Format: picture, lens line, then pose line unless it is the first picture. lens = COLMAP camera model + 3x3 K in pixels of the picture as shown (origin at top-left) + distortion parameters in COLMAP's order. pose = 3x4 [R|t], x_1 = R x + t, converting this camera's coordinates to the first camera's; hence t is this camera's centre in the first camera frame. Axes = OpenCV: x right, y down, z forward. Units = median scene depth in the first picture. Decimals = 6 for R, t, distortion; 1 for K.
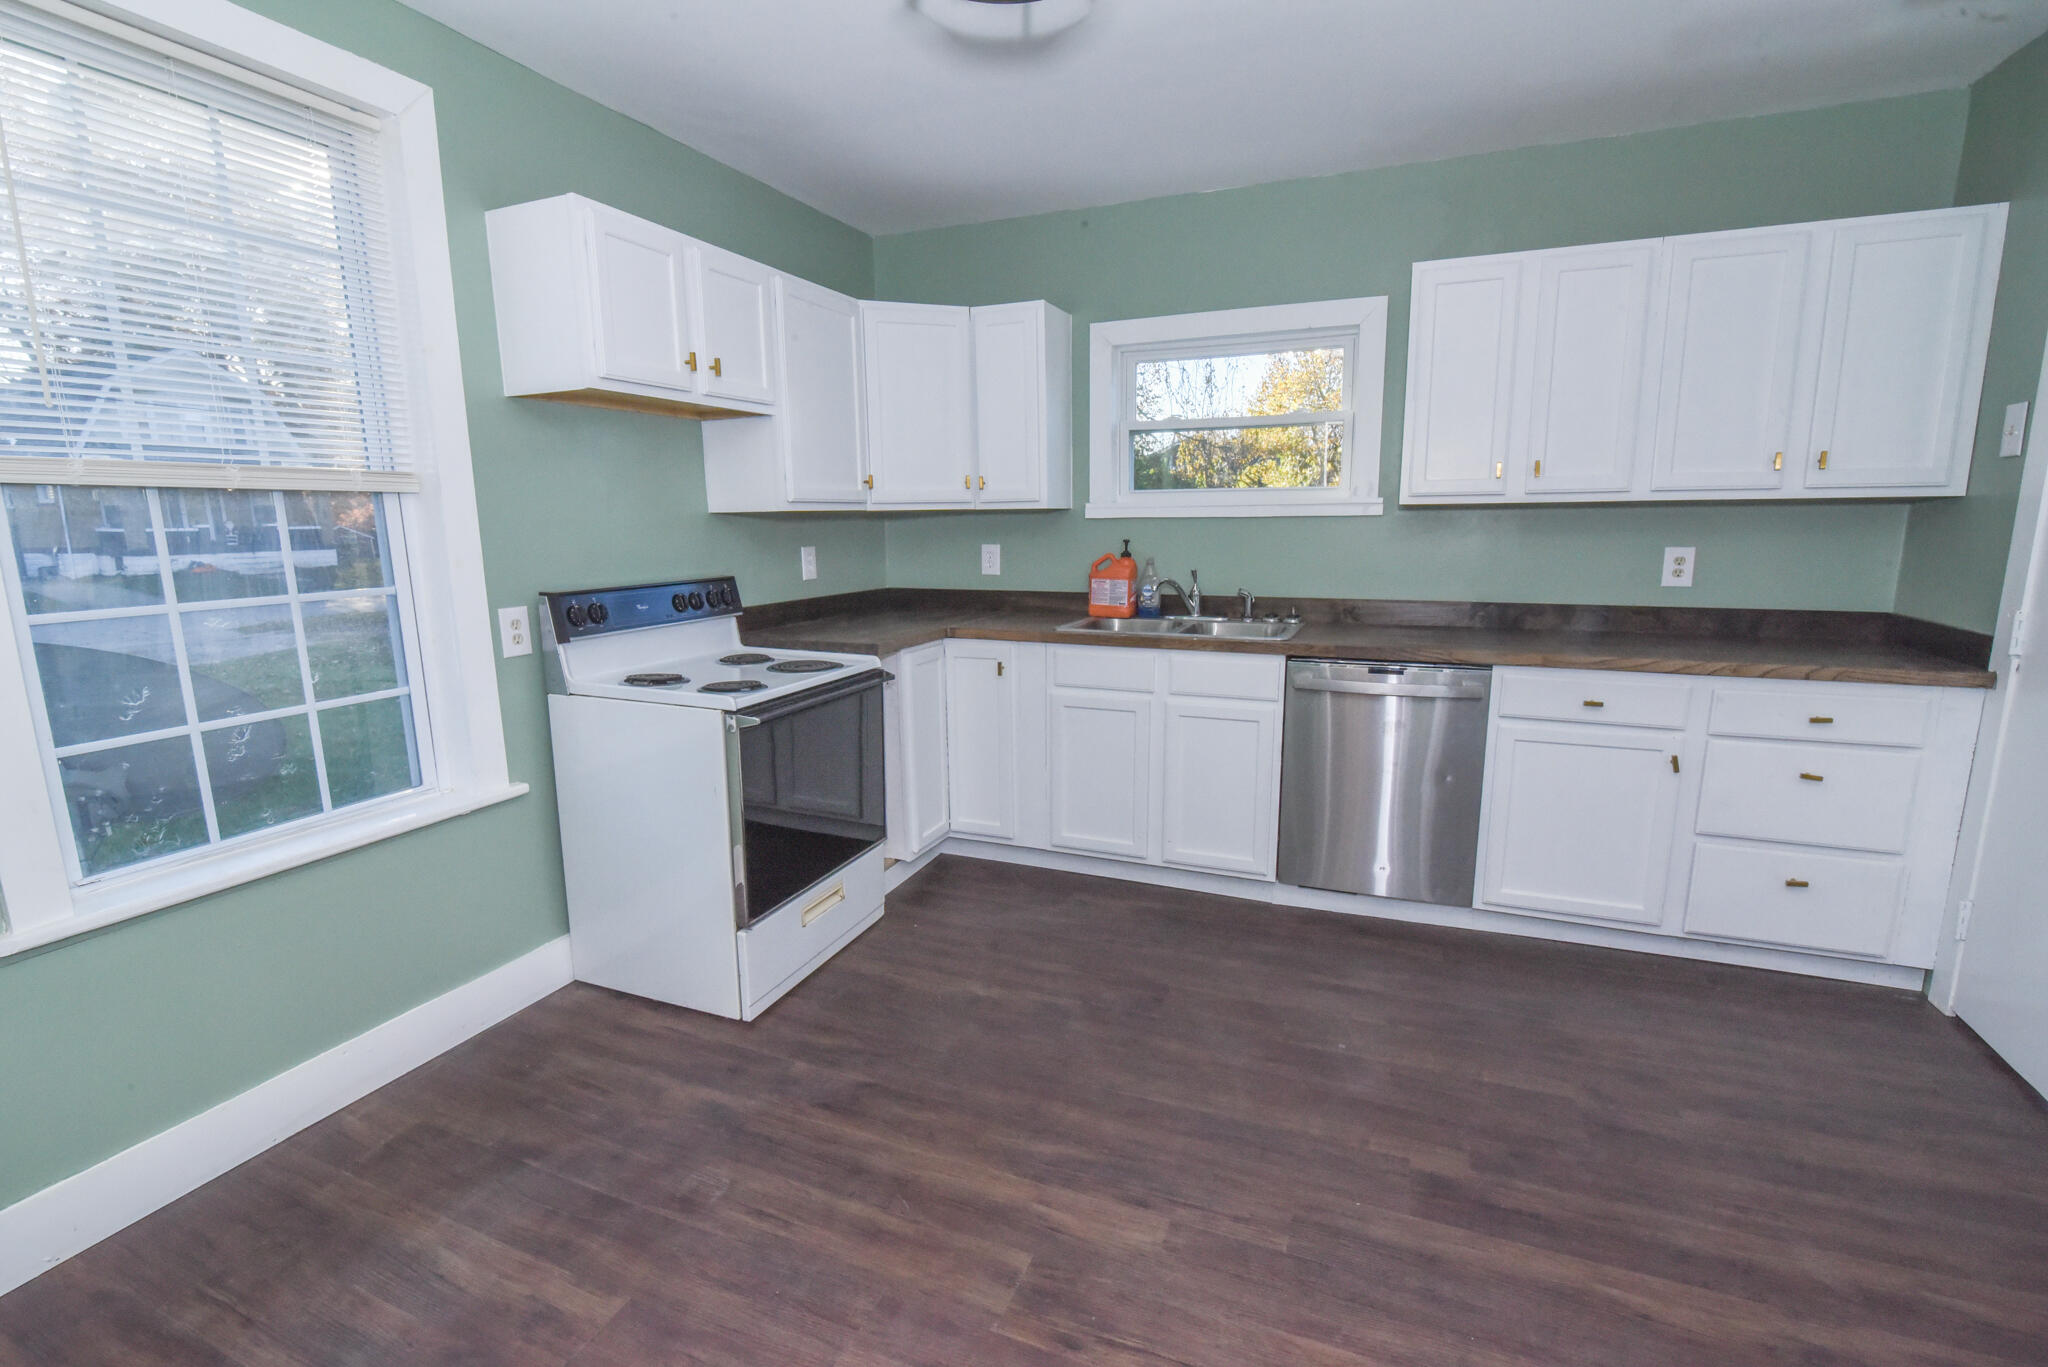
lens RADIAL K [[942.2, 0, 1014.6], [0, 942.2, 688.2], [0, 0, 1]] dist [-0.020130, -0.000197]
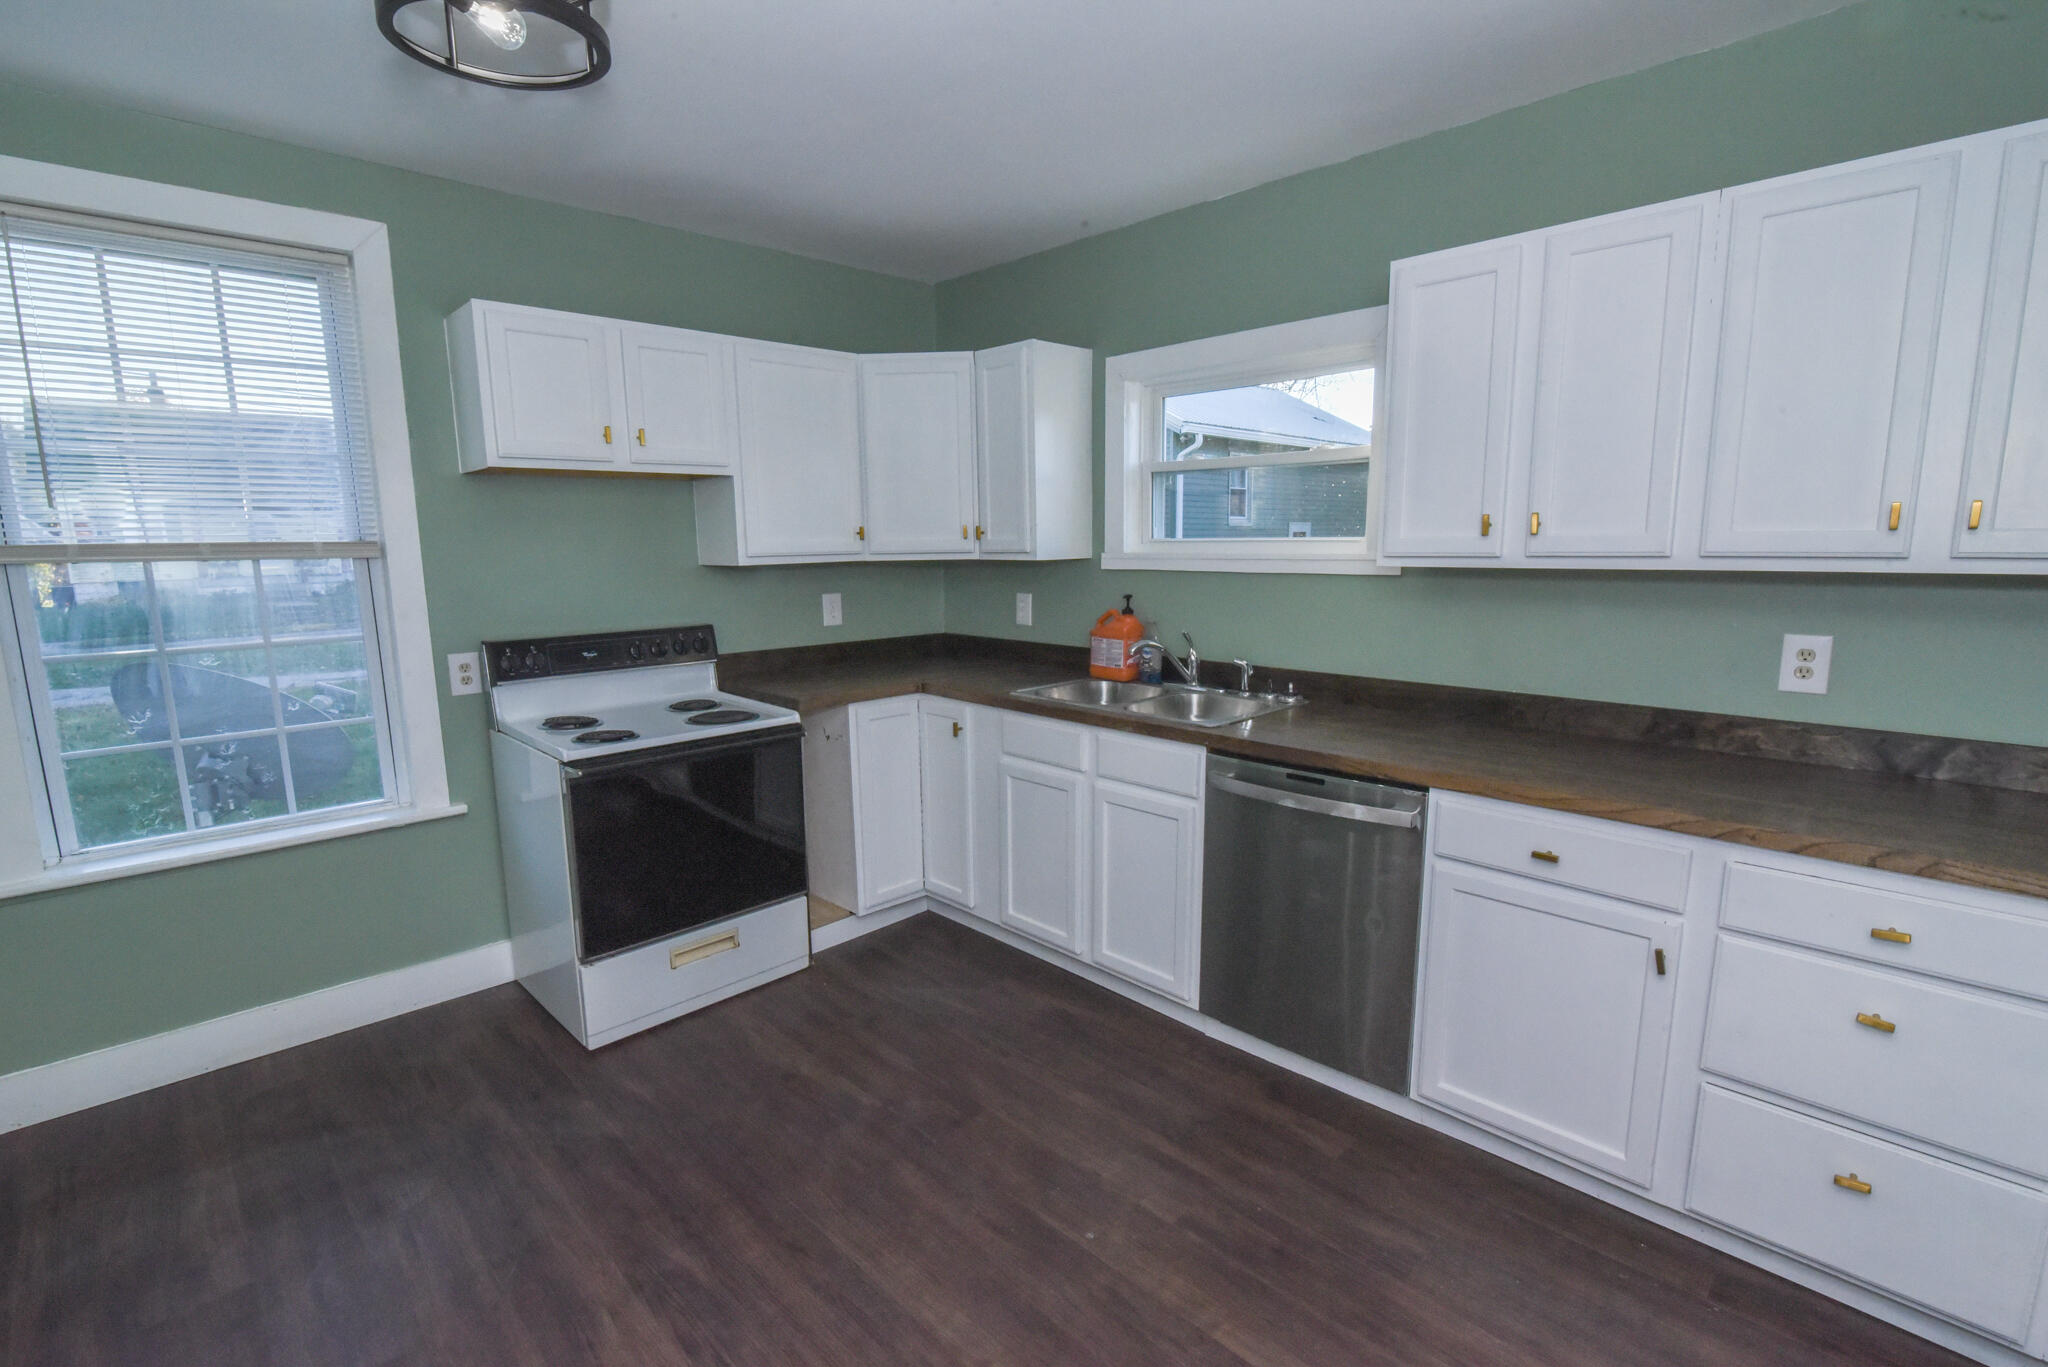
lens RADIAL K [[942.2, 0, 1014.6], [0, 942.2, 688.2], [0, 0, 1]] dist [-0.020130, -0.000197]
pose [[0.919407, 0.063374, -0.388167, 0.489917], [-0.069229, 0.997600, -0.001101, -0.078898], [0.387166, 0.027885, 0.921588, 0.172077]]
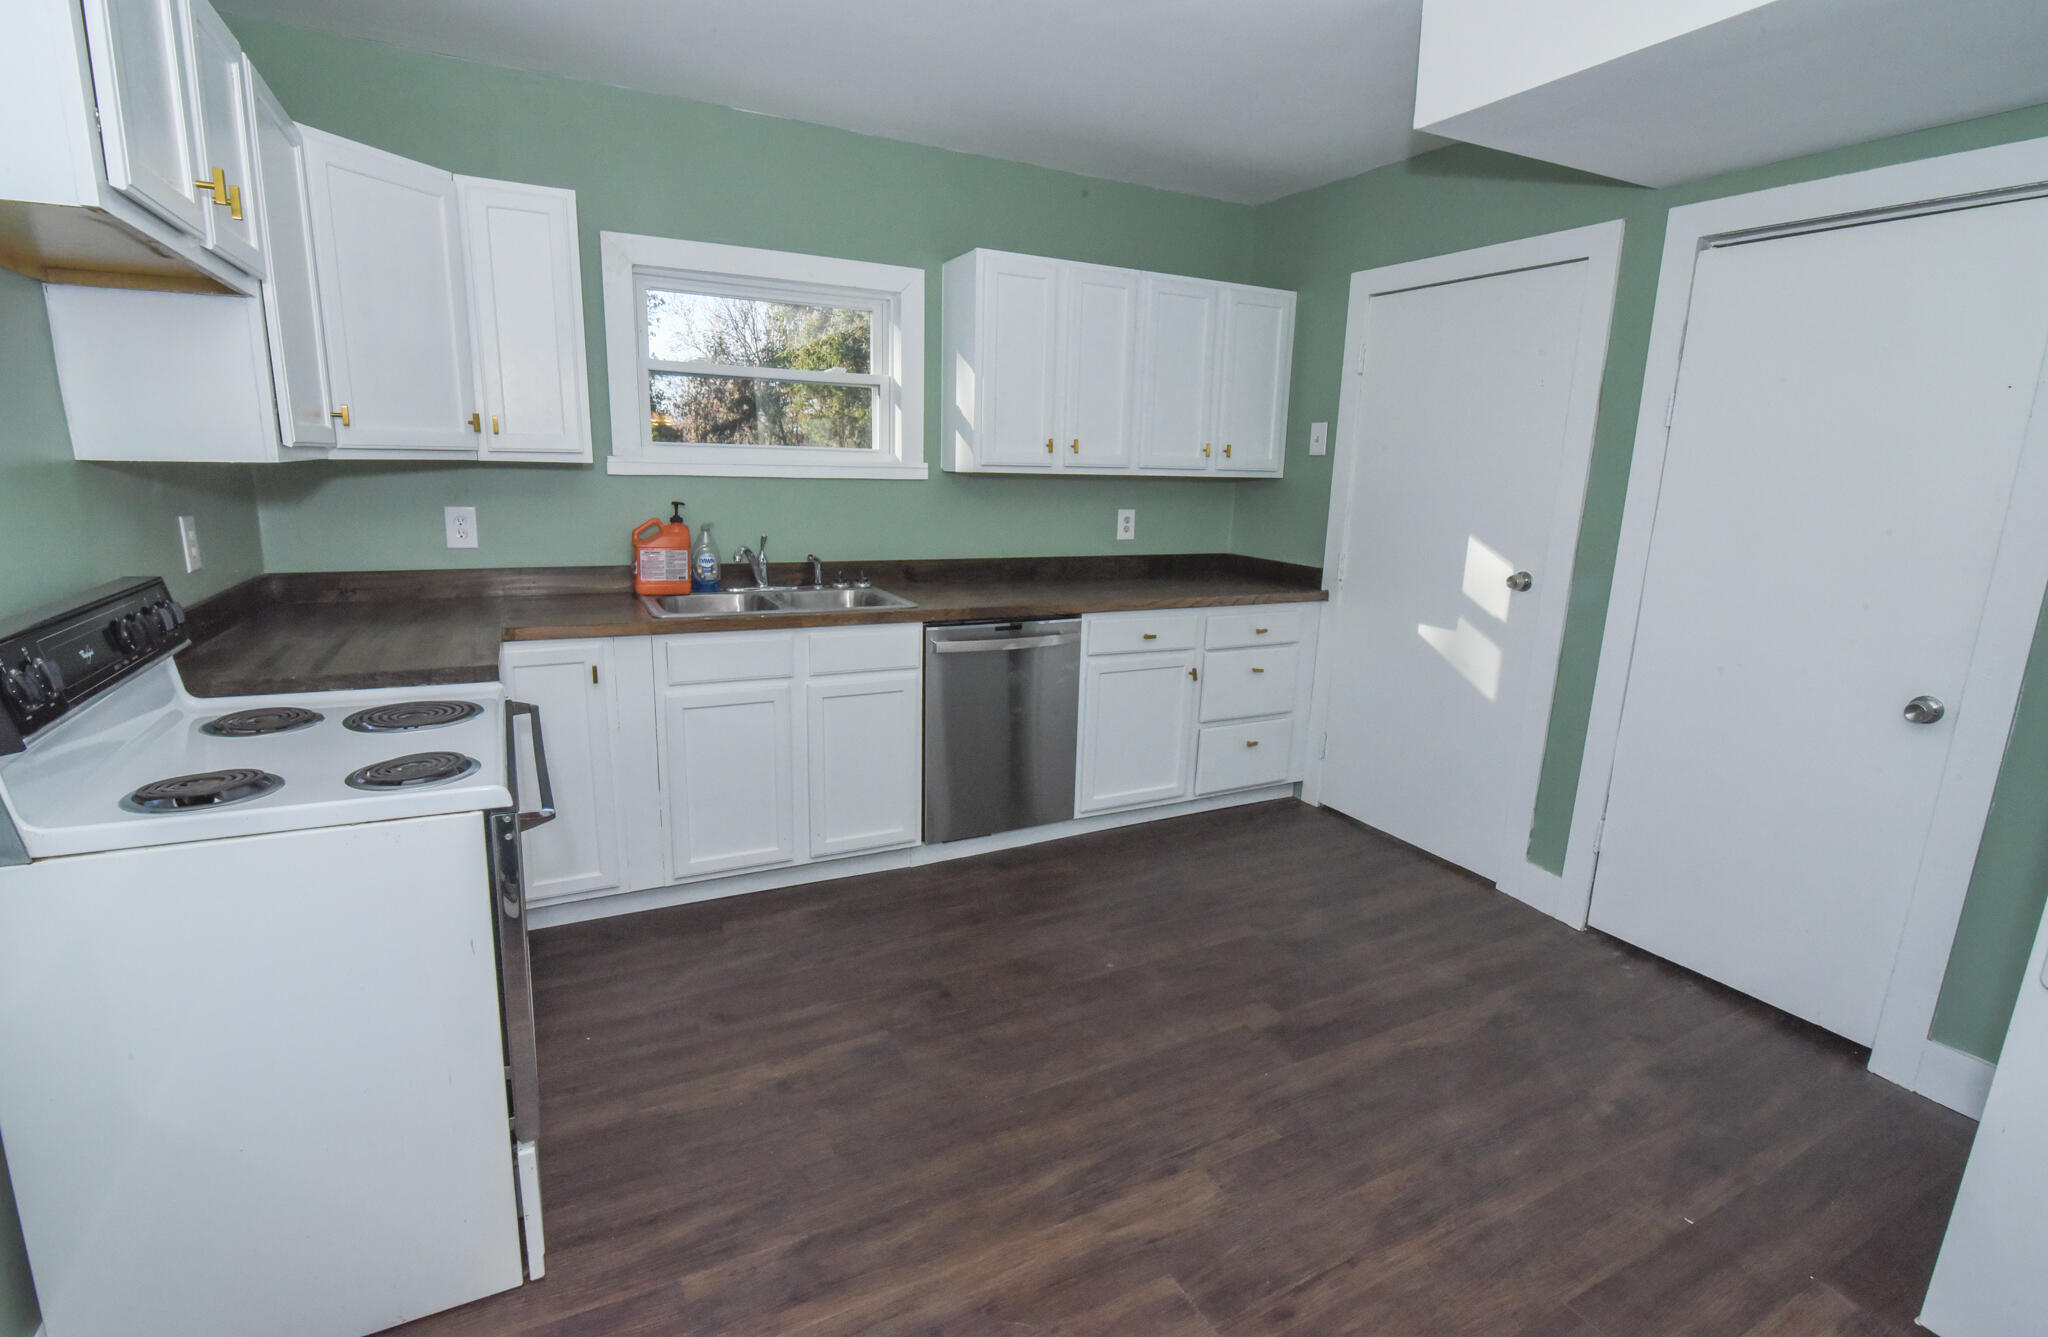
lens RADIAL K [[936.4, 0, 1019.1], [0, 936.4, 660.6], [0, 0, 1]] dist [-0.023562, -0.000061]
pose [[0.637105, -0.128659, 0.759963, -0.444497], [0.102288, 0.991363, 0.082083, -0.070525], [-0.763960, 0.025439, 0.644762, 0.299461]]
